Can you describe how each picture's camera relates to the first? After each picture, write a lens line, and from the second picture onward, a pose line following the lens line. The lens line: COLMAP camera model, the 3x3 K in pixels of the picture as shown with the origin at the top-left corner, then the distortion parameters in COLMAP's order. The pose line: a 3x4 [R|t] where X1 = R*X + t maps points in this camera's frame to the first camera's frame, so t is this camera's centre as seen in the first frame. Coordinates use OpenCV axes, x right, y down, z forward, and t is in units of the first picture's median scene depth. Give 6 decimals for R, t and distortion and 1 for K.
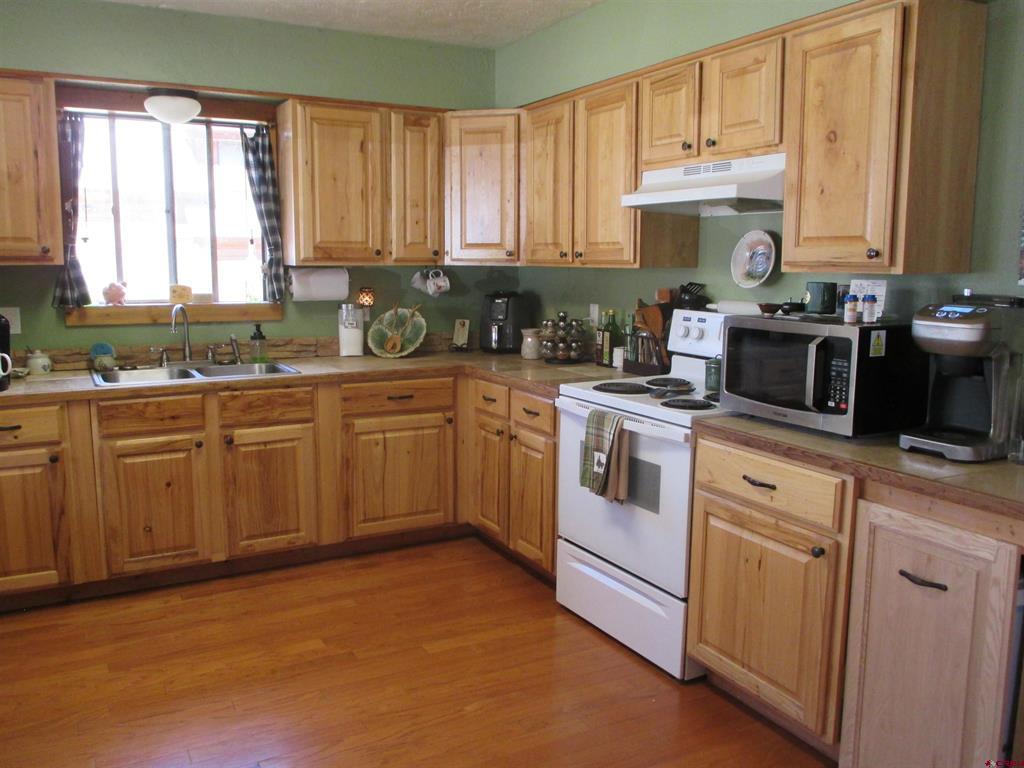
lens RADIAL K [[848.9, 0, 512.0], [0, 848.9, 384.0], [0, 0, 1]] dist [-0.031584, 0.000637]
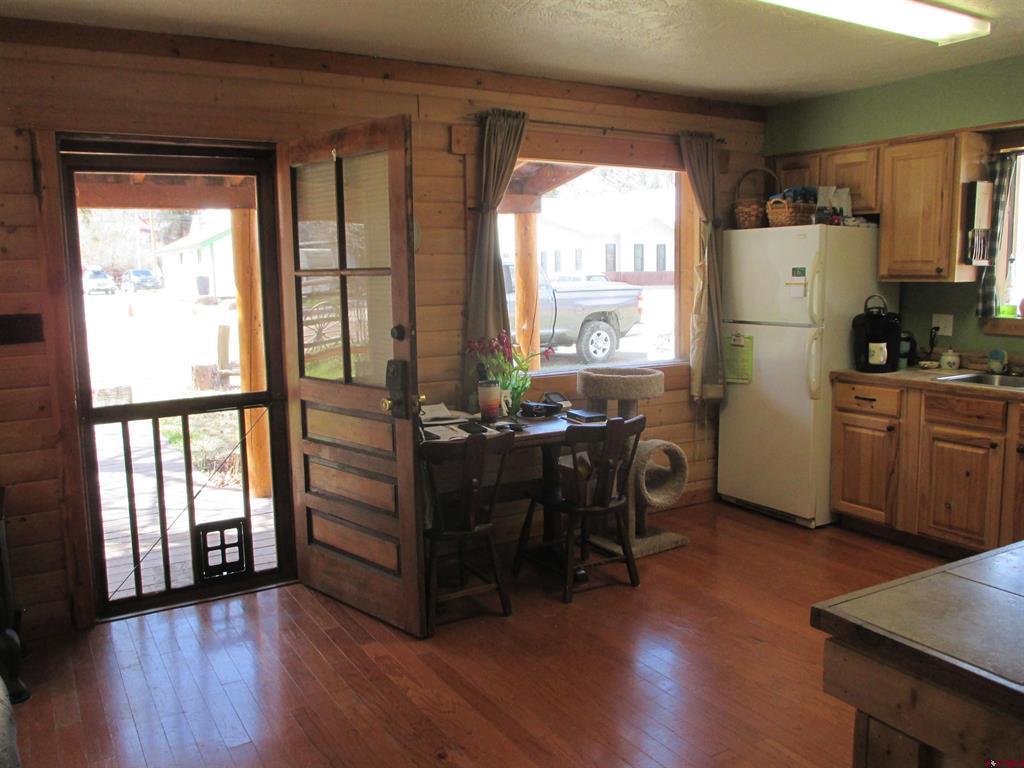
lens RADIAL K [[848.9, 0, 512.0], [0, 848.9, 384.0], [0, 0, 1]] dist [-0.031584, 0.000637]
pose [[0.044762, 0.128573, -0.990689, 0.685506], [-0.137071, 0.983095, 0.121394, -0.055192], [0.989549, 0.130361, 0.061629, 0.299048]]
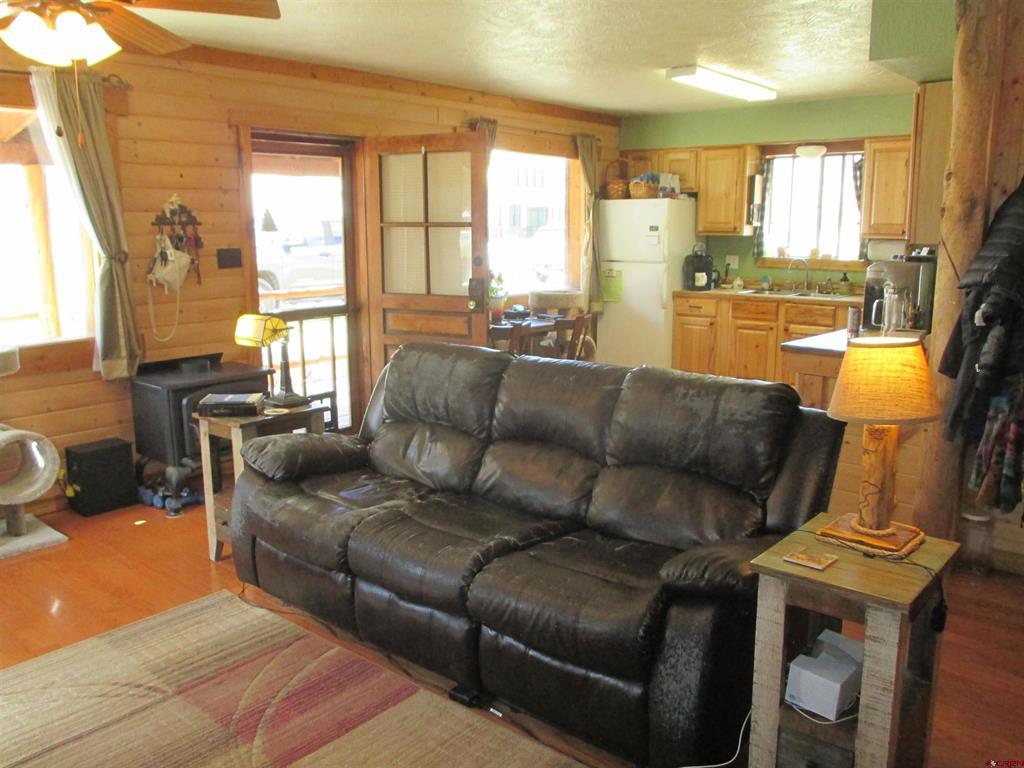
lens RADIAL K [[848.9, 0, 512.0], [0, 848.9, 384.0], [0, 0, 1]] dist [-0.031584, 0.000637]
pose [[0.359642, 0.168216, -0.917802, 1.238637], [-0.140244, 0.982187, 0.125061, 0.037271], [0.922491, 0.083739, 0.376827, -0.281714]]
